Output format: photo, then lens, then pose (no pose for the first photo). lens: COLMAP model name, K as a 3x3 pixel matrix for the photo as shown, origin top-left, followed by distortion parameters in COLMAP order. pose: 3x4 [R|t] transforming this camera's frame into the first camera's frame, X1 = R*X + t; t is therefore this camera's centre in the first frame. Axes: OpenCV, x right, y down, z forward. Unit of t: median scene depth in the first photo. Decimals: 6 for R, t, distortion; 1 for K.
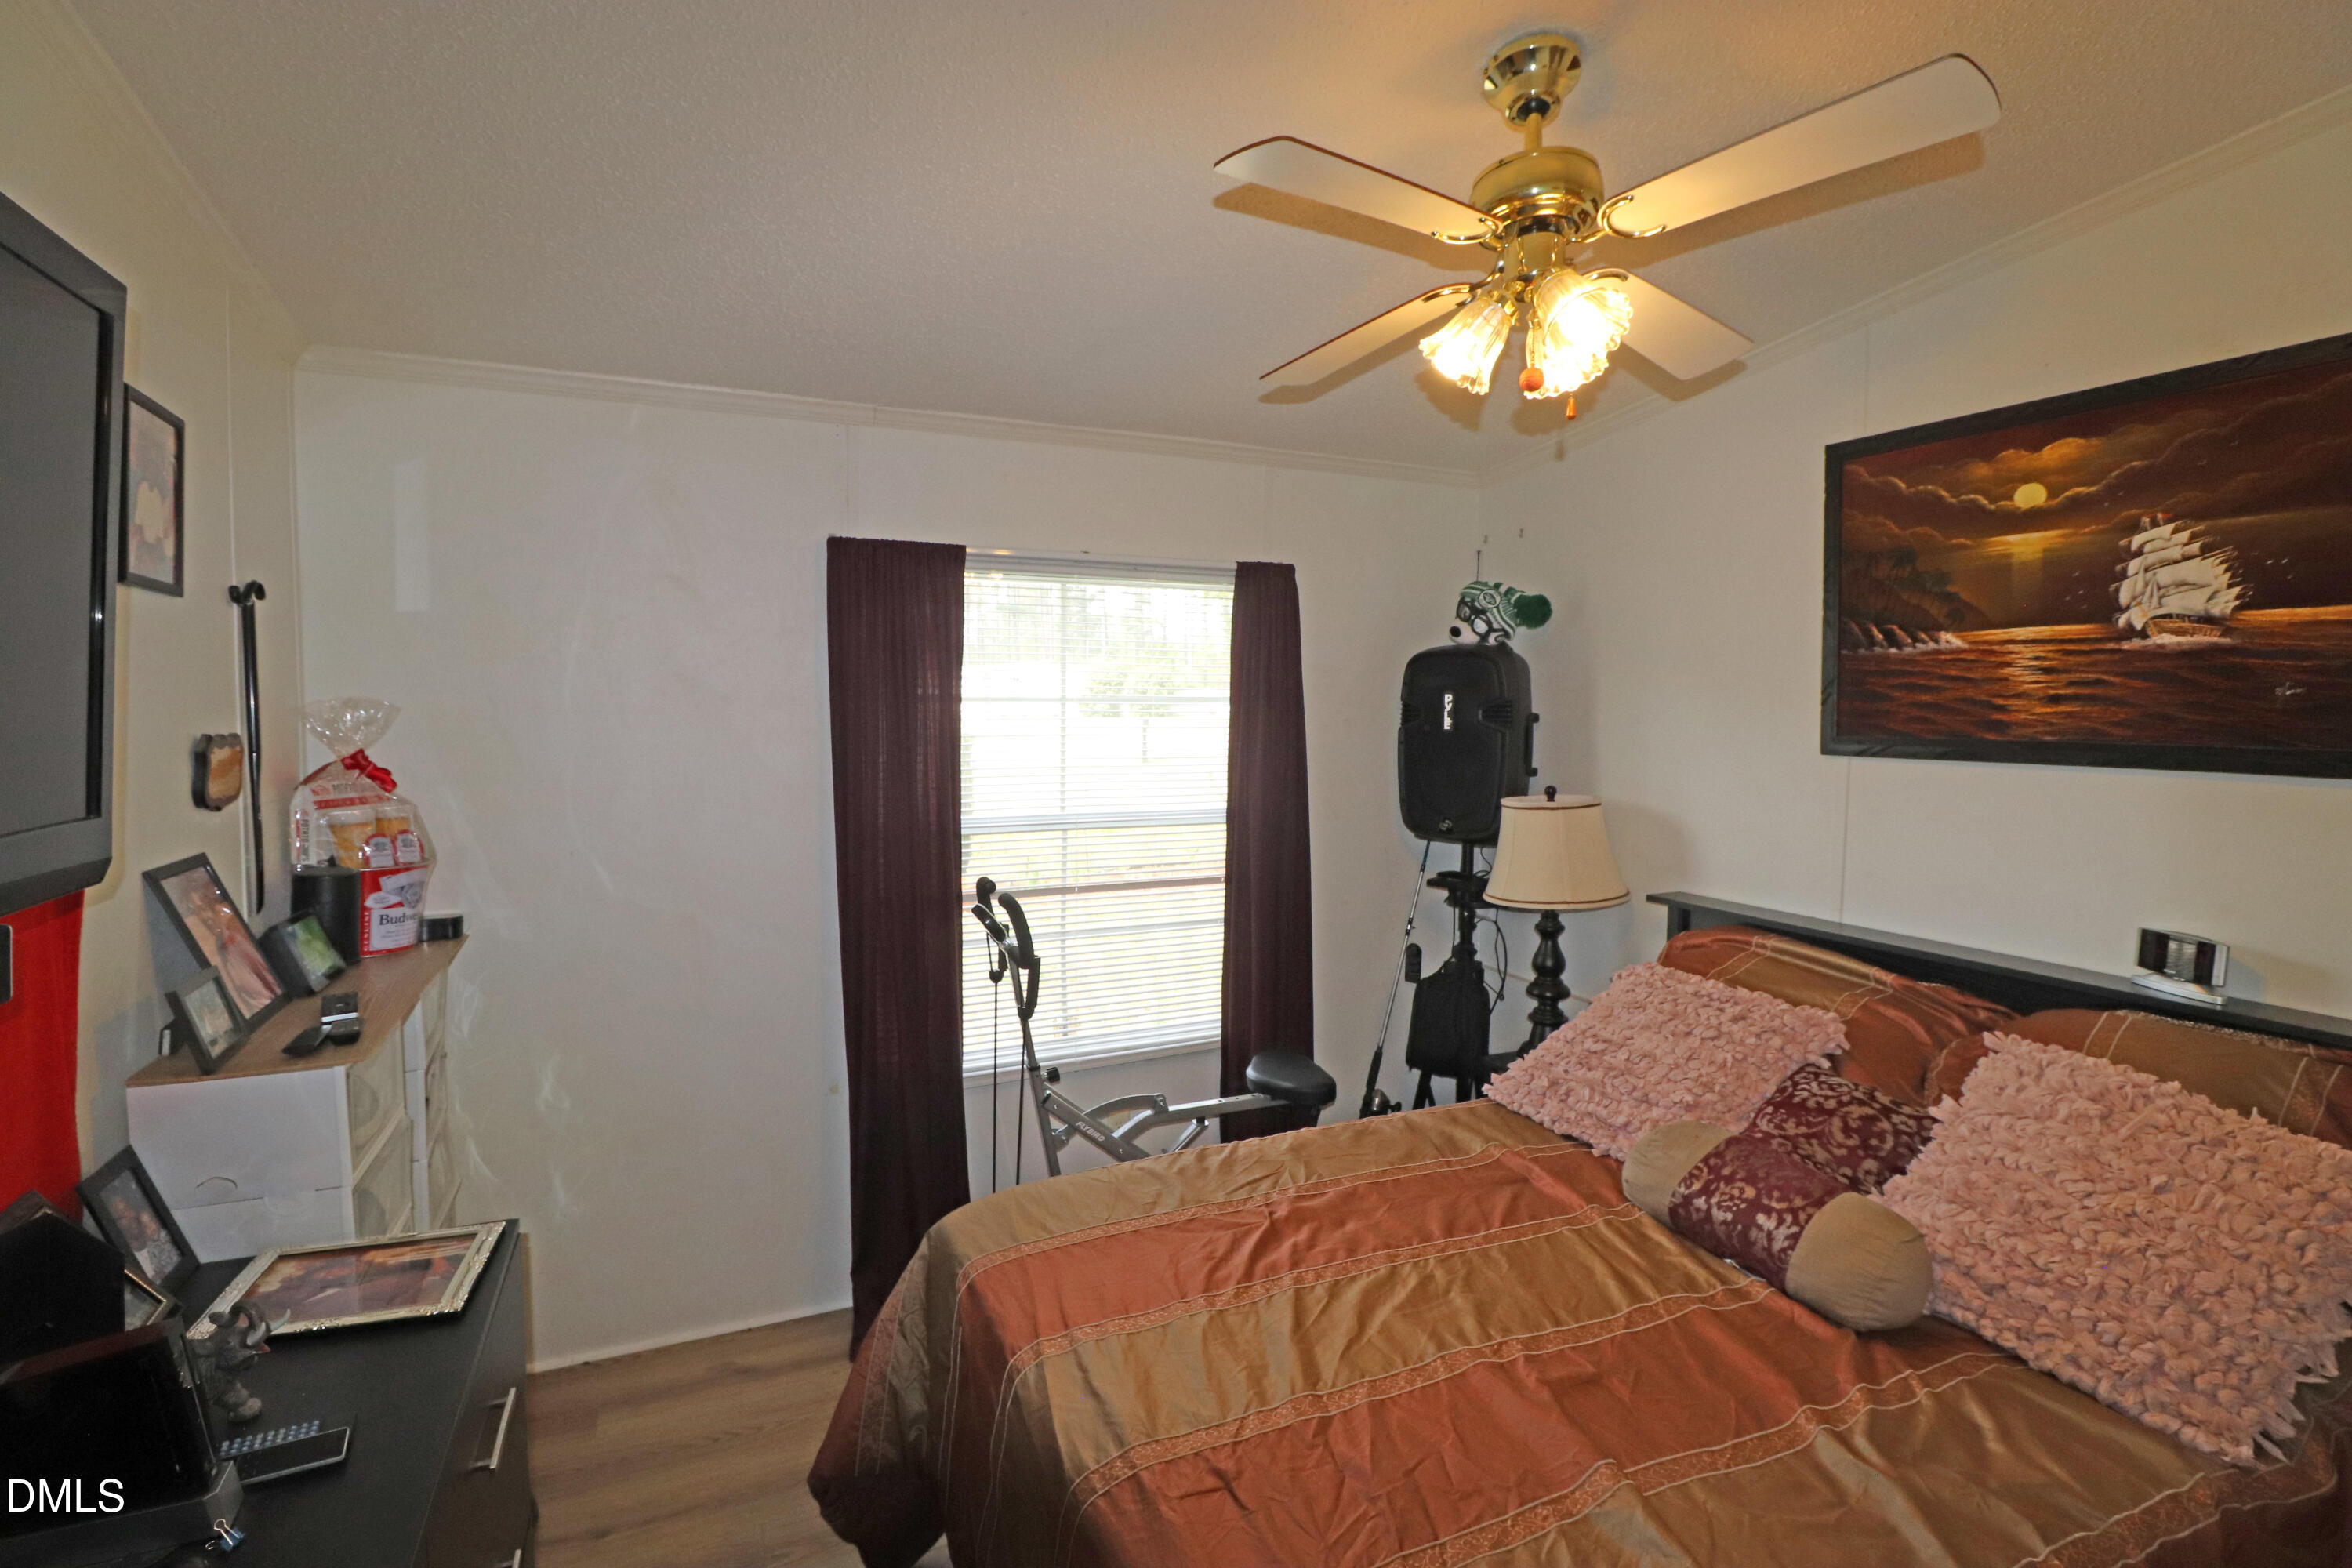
lens RADIAL K [[1082.5, 0, 1161.2], [0, 1082.5, 775.8], [0, 0, 1]] dist [-0.011258, -0.009706]
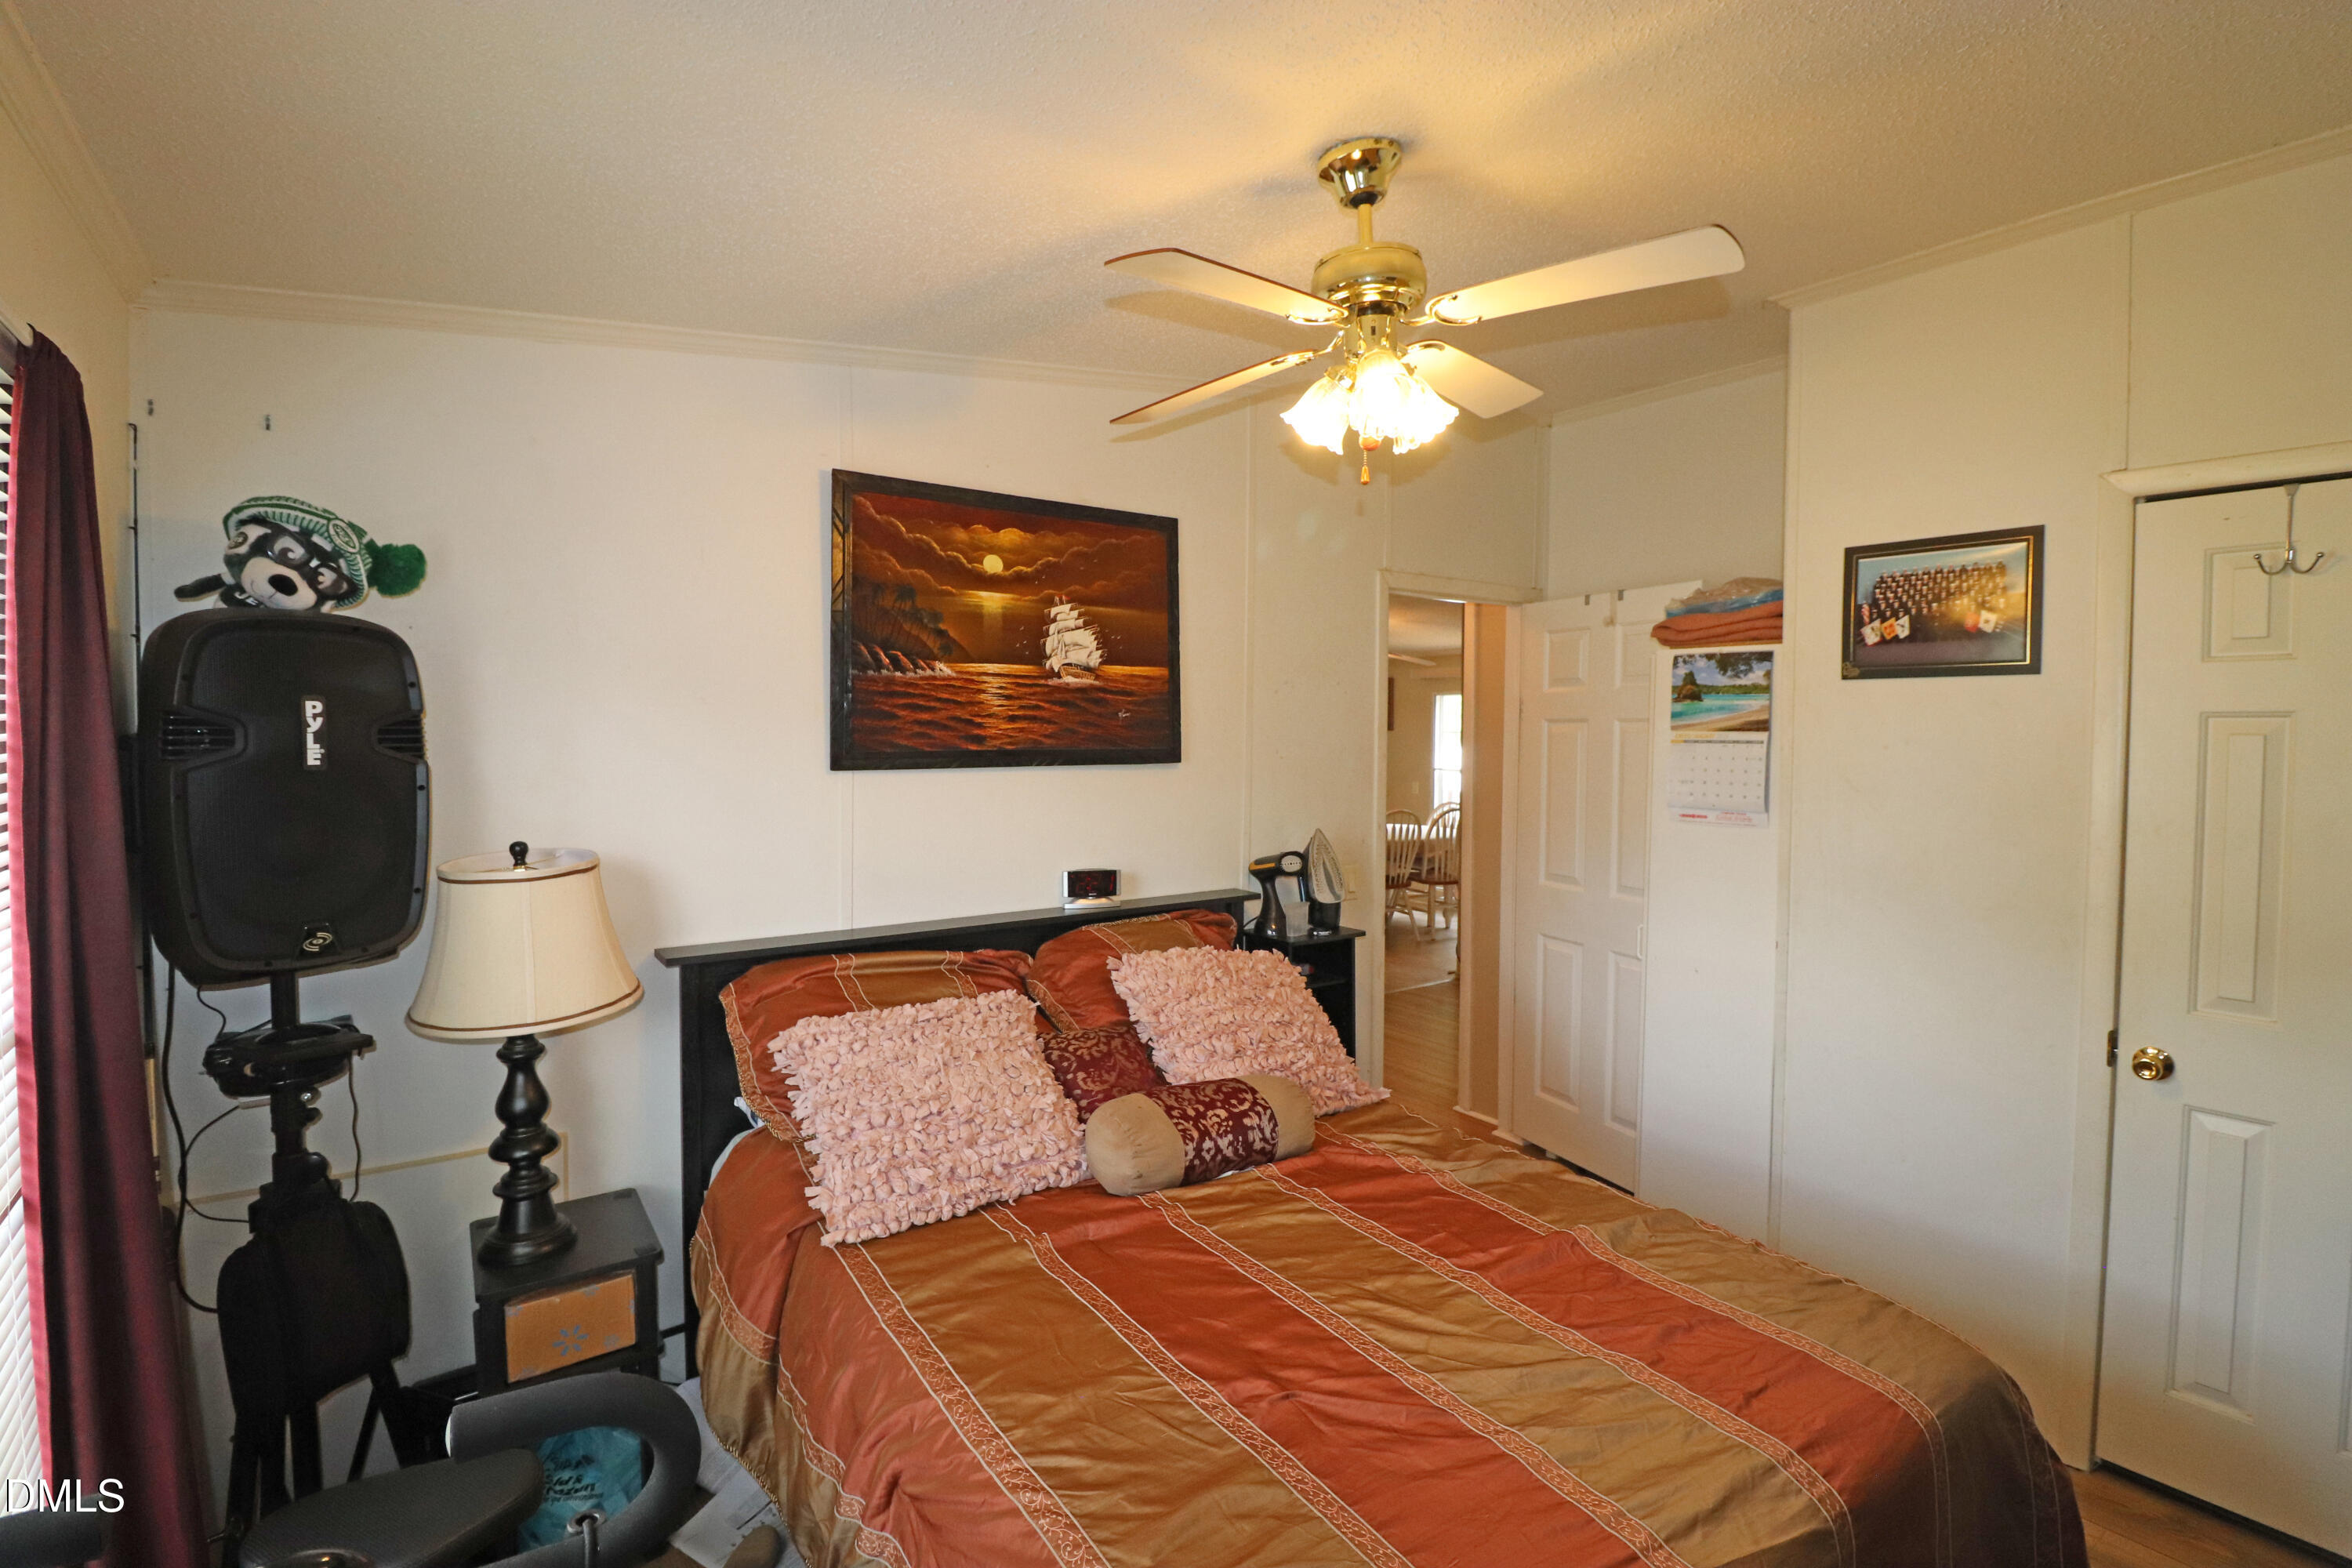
lens RADIAL K [[1082.5, 0, 1162.8], [0, 1082.5, 769.1], [0, 0, 1]] dist [-0.011258, -0.009706]
pose [[-0.208496, -0.043359, 0.977062, -0.526613], [0.057860, 0.996720, 0.056578, -0.070818], [-0.976310, 0.068330, -0.205304, 1.047350]]
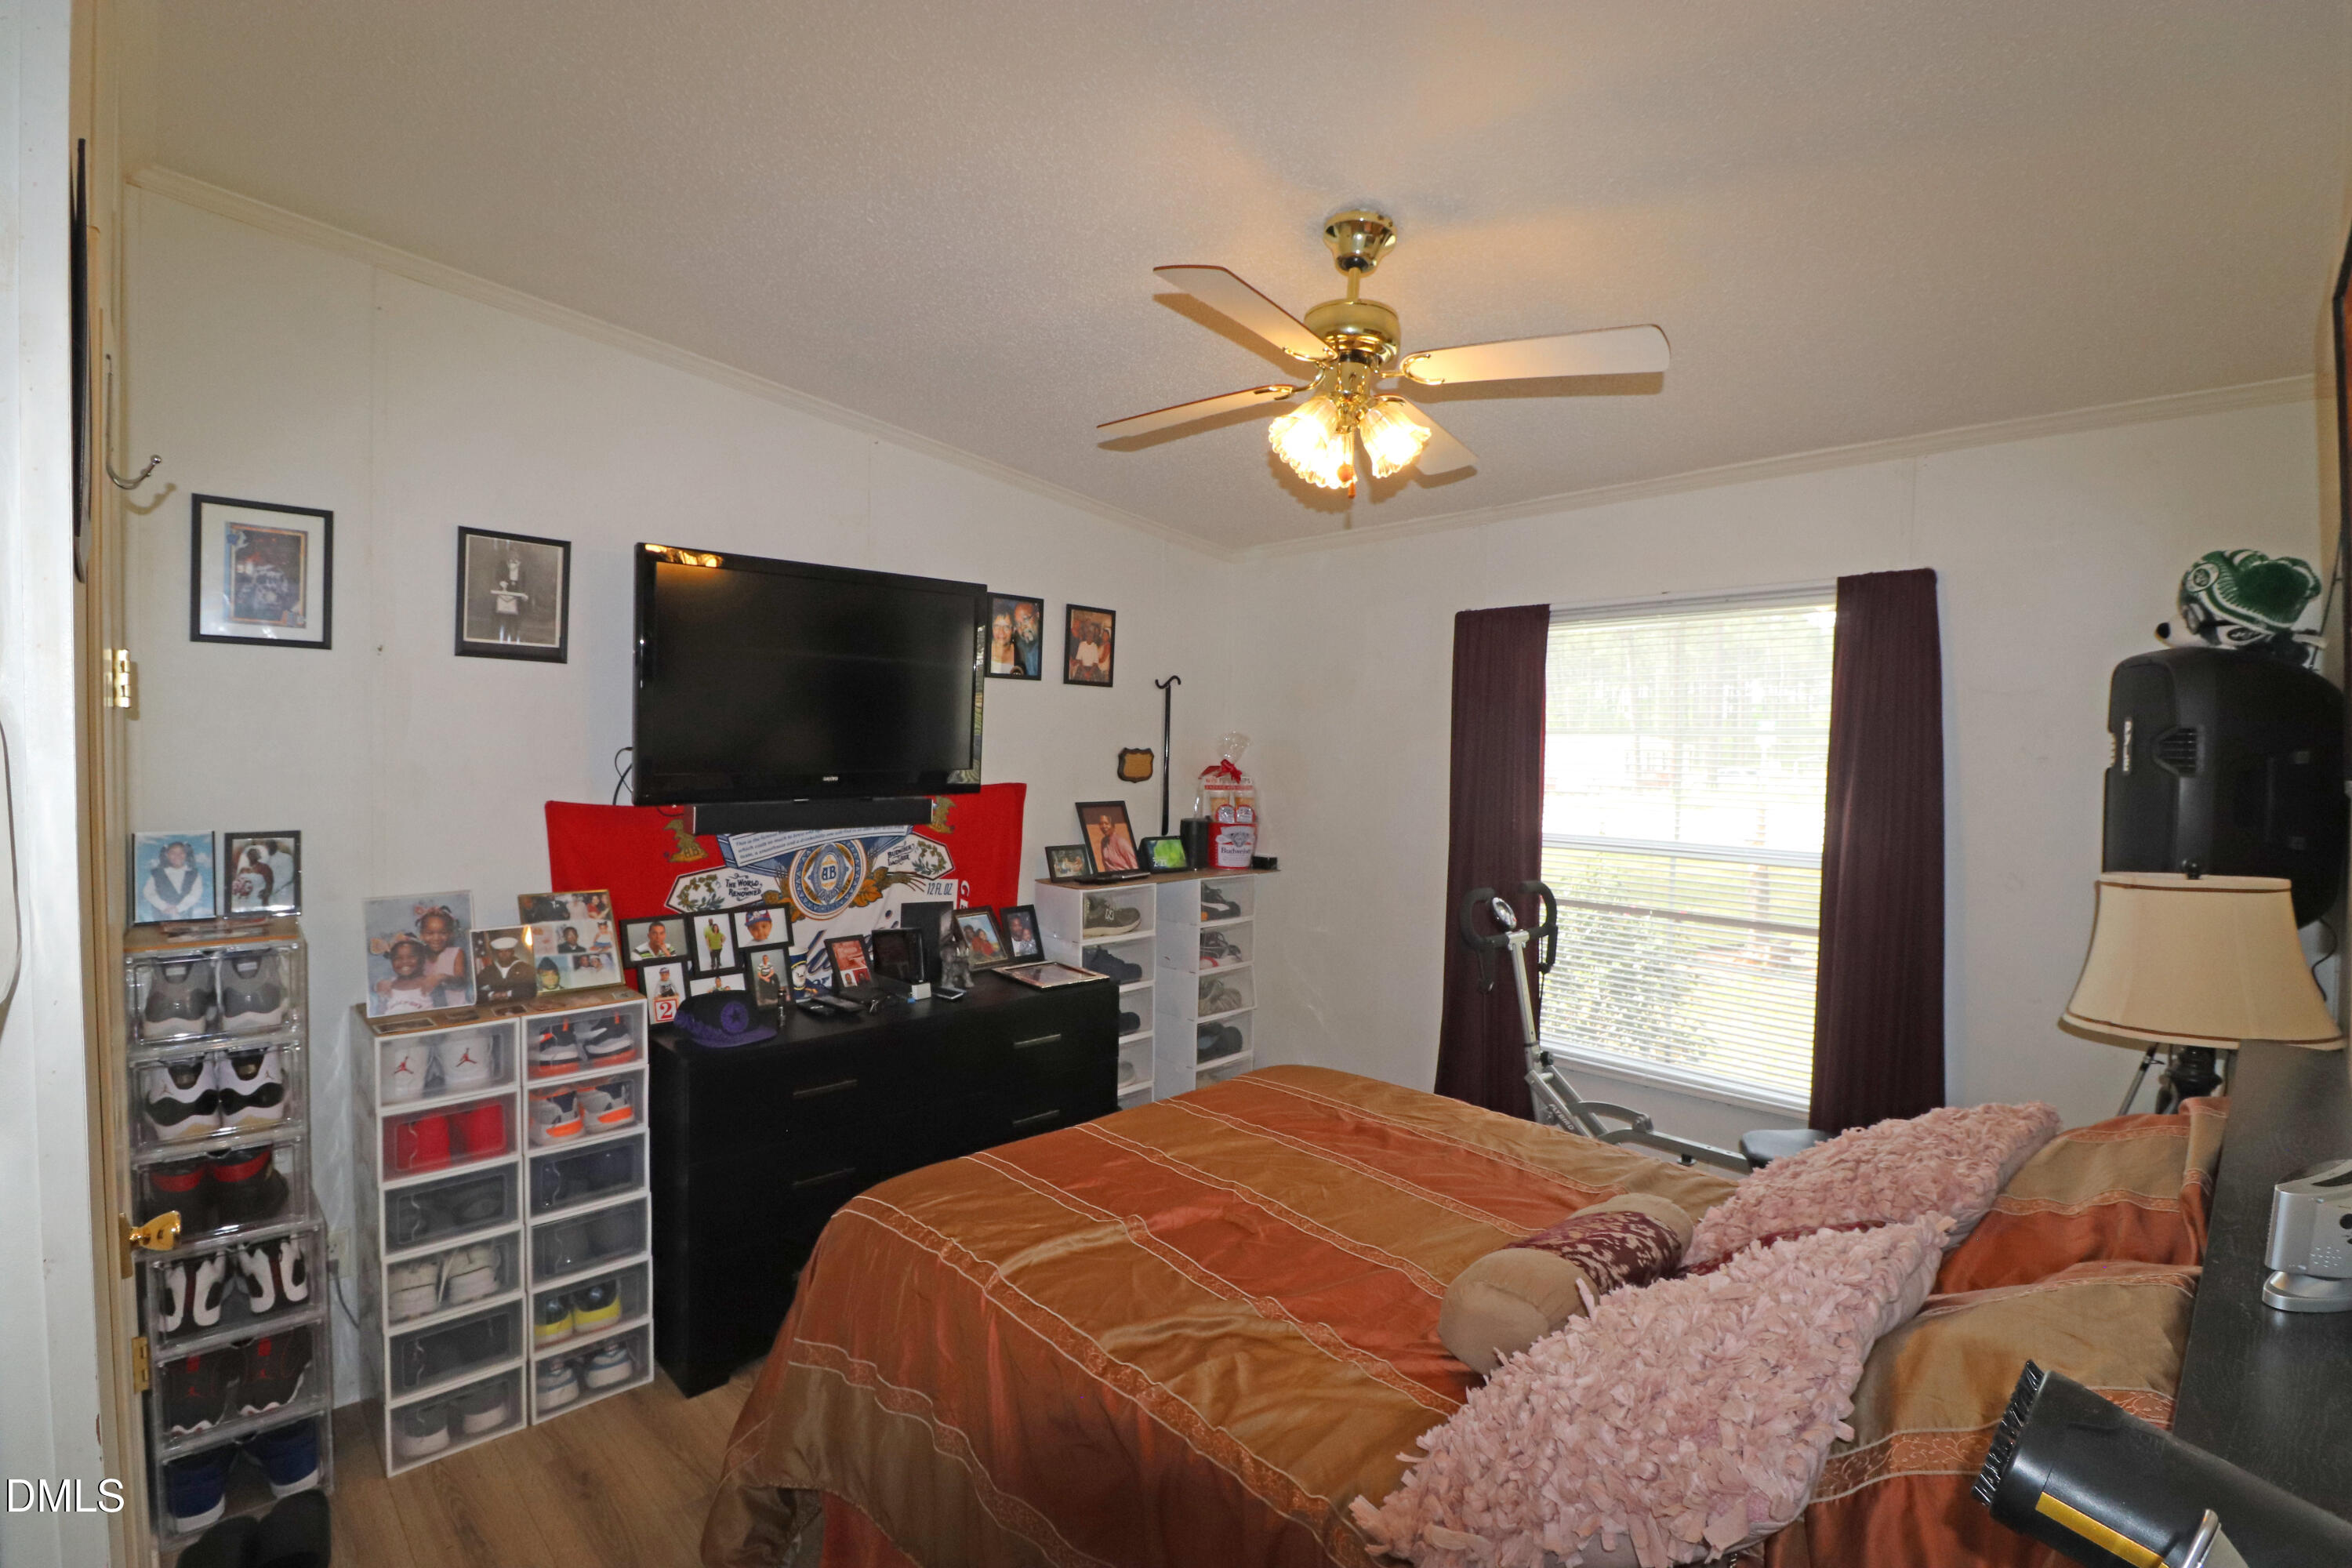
lens RADIAL K [[1082.5, 0, 1155.5], [0, 1082.5, 792.2], [0, 0, 1]] dist [-0.011258, -0.009706]
pose [[0.312926, 0.043957, -0.948760, 1.072402], [-0.070421, 0.997253, 0.022977, -0.002774], [0.947163, 0.059623, 0.315162, 0.285548]]
